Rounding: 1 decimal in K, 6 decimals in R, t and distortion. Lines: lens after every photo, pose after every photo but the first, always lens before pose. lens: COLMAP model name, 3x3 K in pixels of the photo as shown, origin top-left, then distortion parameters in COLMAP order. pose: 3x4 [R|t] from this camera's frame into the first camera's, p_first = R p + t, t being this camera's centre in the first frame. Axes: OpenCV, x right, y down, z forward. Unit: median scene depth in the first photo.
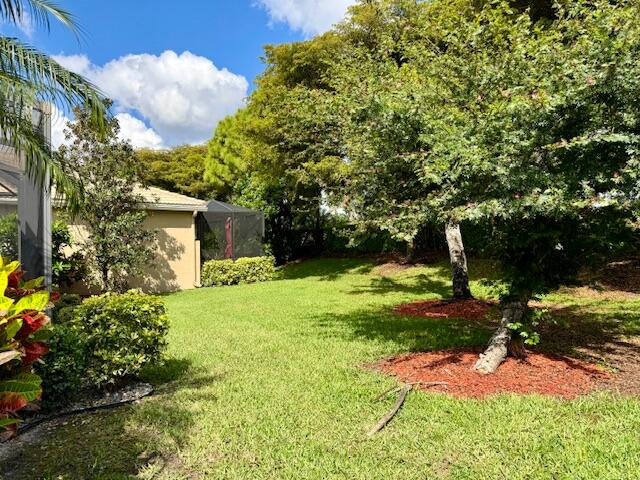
lens RADIAL K [[450.6, 0, 323.5], [0, 450.6, 240.0], [0, 0, 1]] dist [0.038298, -0.057025]
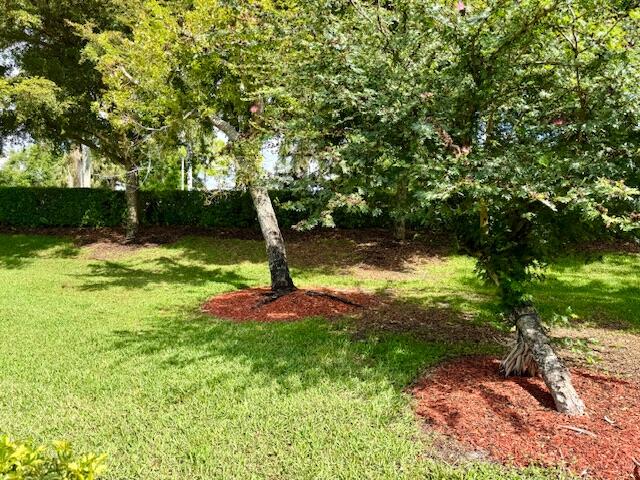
lens RADIAL K [[450.6, 0, 323.0], [0, 450.6, 245.6], [0, 0, 1]] dist [0.038298, -0.057025]
pose [[0.724127, -0.002915, 0.689660, -0.120925], [-0.043971, 0.997761, 0.050387, 0.002428], [-0.688263, -0.066812, 0.722378, 0.213568]]
